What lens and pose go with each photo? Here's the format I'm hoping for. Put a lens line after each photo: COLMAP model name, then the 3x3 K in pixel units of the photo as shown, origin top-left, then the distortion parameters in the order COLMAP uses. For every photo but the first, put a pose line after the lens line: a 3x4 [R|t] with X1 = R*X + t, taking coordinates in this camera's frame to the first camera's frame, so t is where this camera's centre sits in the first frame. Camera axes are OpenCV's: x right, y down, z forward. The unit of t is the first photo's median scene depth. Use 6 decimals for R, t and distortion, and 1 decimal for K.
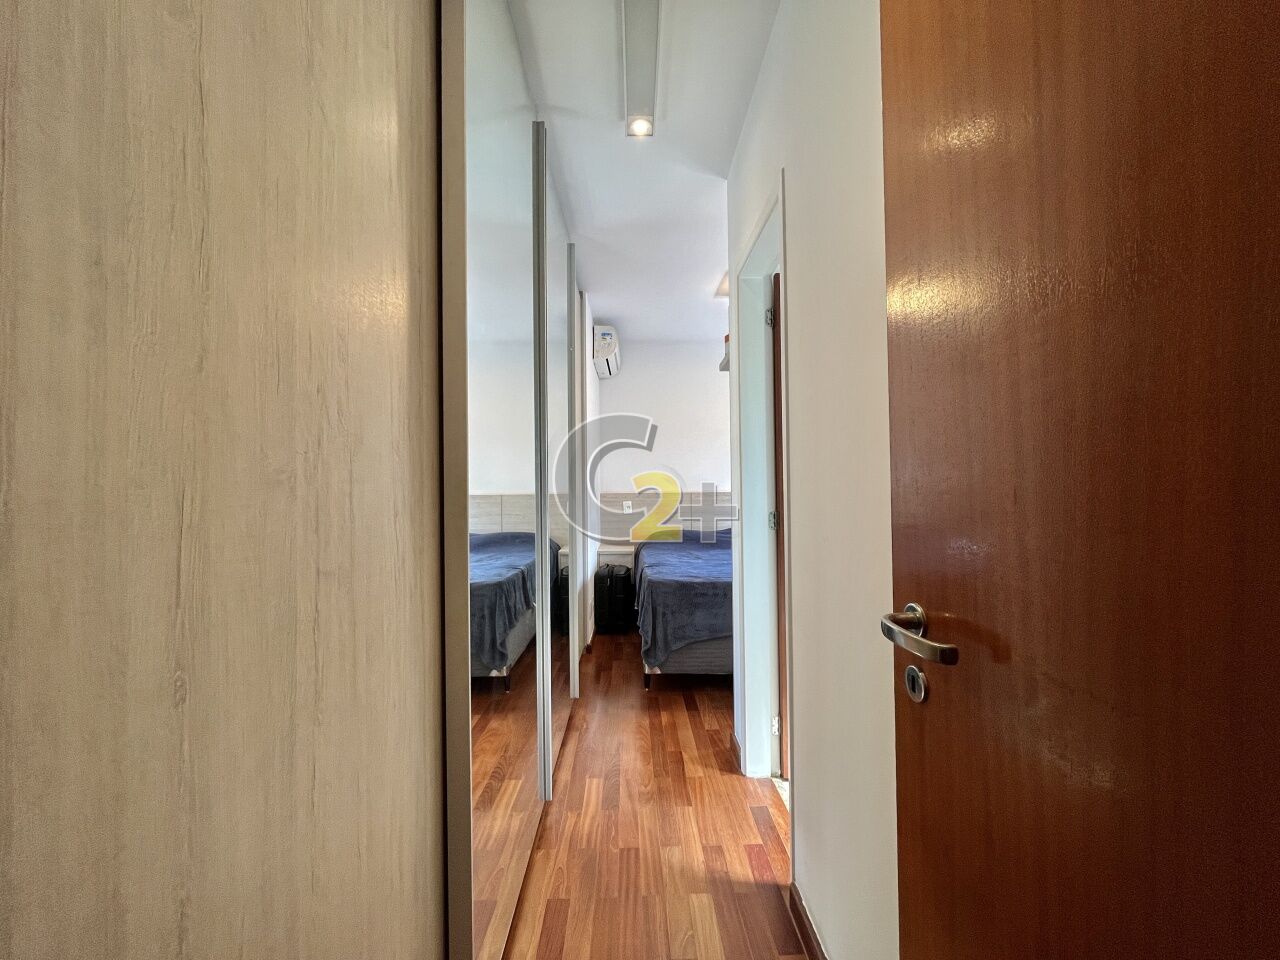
lens RADIAL K [[514.9, 0, 639.9], [0, 514.9, 479.6], [0, 0, 1]] dist [-0.000893, -0.000107]
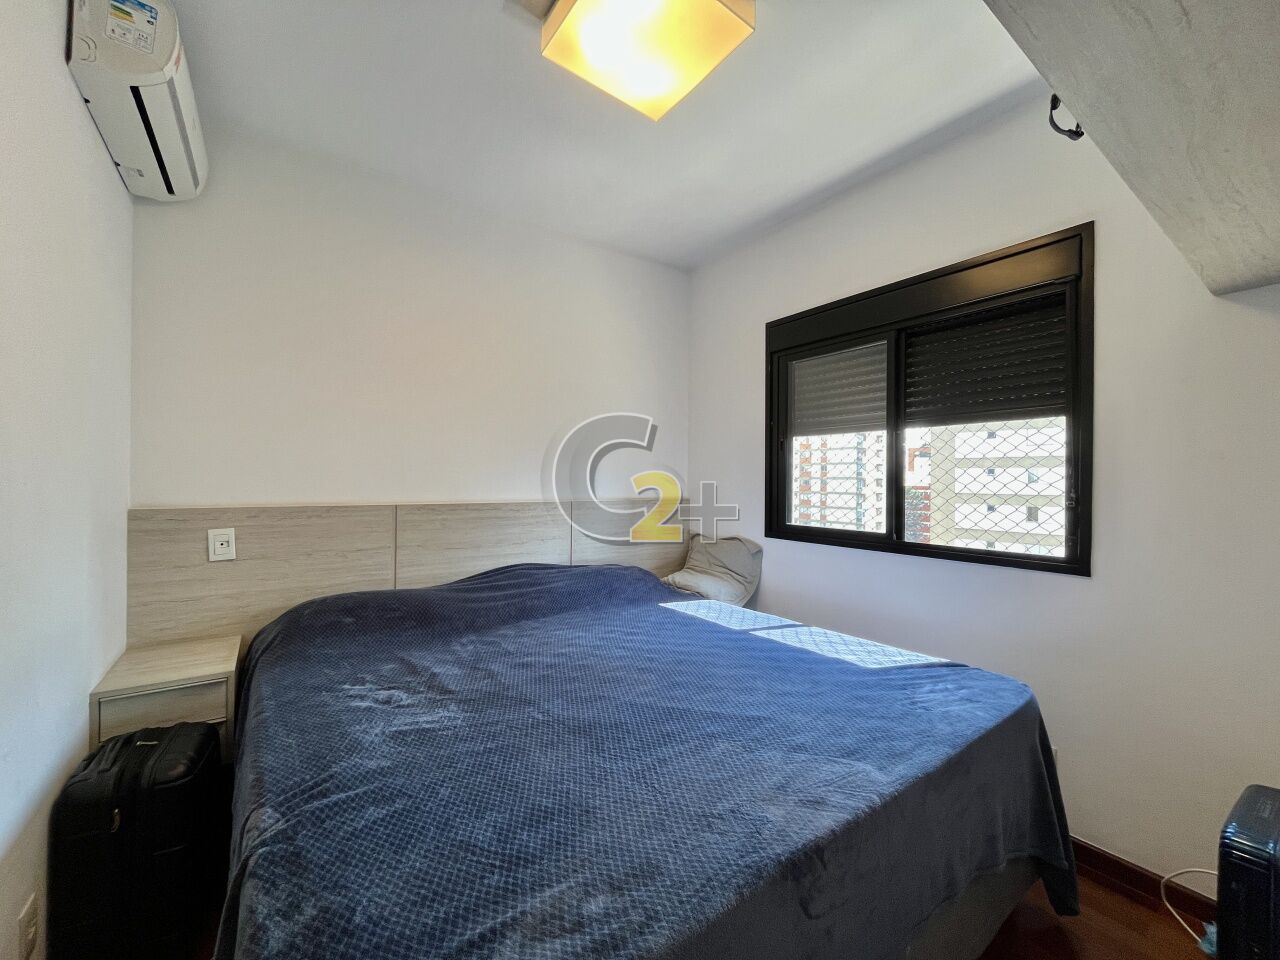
lens RADIAL K [[514.9, 0, 639.5], [0, 514.9, 476.7], [0, 0, 1]] dist [-0.000893, -0.000107]
pose [[0.811608, 0.022922, 0.583753, 0.006613], [-0.023695, 0.999699, -0.006311, -0.007070], [-0.583722, -0.008710, 0.811907, 0.516374]]
